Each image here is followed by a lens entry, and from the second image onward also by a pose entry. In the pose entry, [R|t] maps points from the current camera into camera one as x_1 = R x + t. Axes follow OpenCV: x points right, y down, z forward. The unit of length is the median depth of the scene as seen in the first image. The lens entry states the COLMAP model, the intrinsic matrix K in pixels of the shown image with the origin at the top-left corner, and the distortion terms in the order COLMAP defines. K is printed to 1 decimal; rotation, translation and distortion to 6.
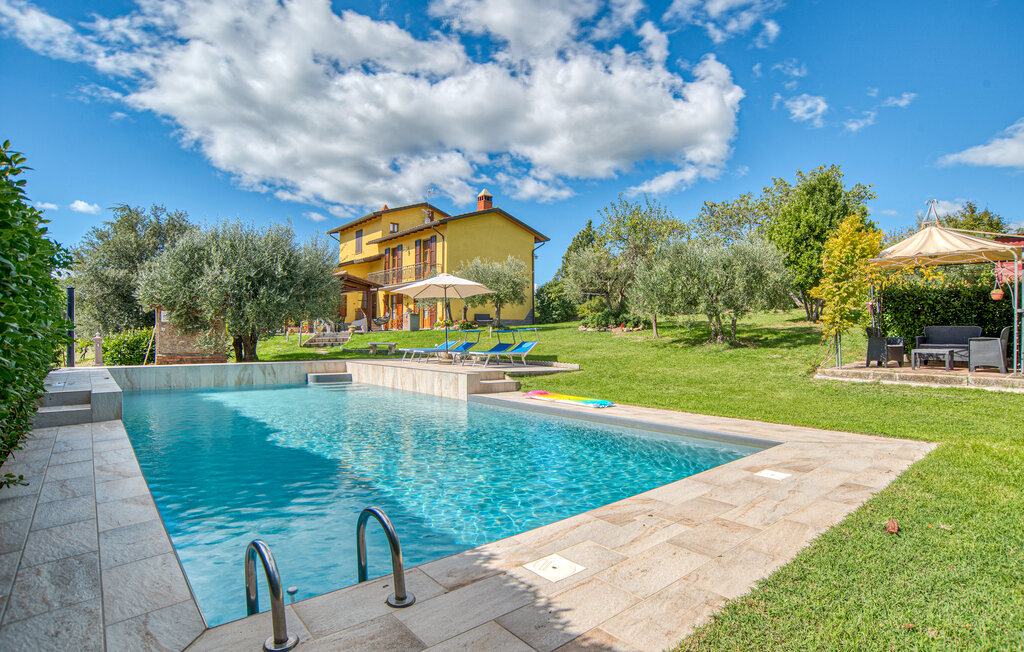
lens RADIAL K [[526.0, 0, 511.8], [0, 526.0, 324.7], [0, 0, 1]] dist [-0.042884, 0.001350]
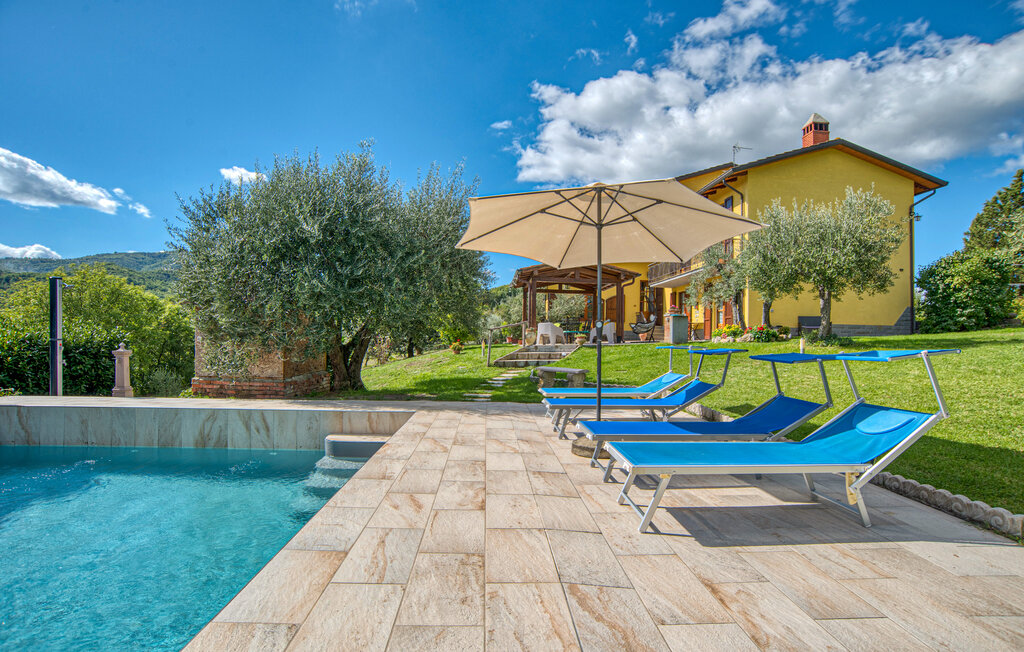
lens RADIAL K [[526.0, 0, 516.5], [0, 526.0, 330.9], [0, 0, 1]] dist [-0.042884, 0.001350]
pose [[0.815494, 0.002373, -0.578761, 0.016446], [-0.004129, 0.999990, -0.001718, -0.000812], [0.578751, 0.003791, 0.815495, 0.402662]]
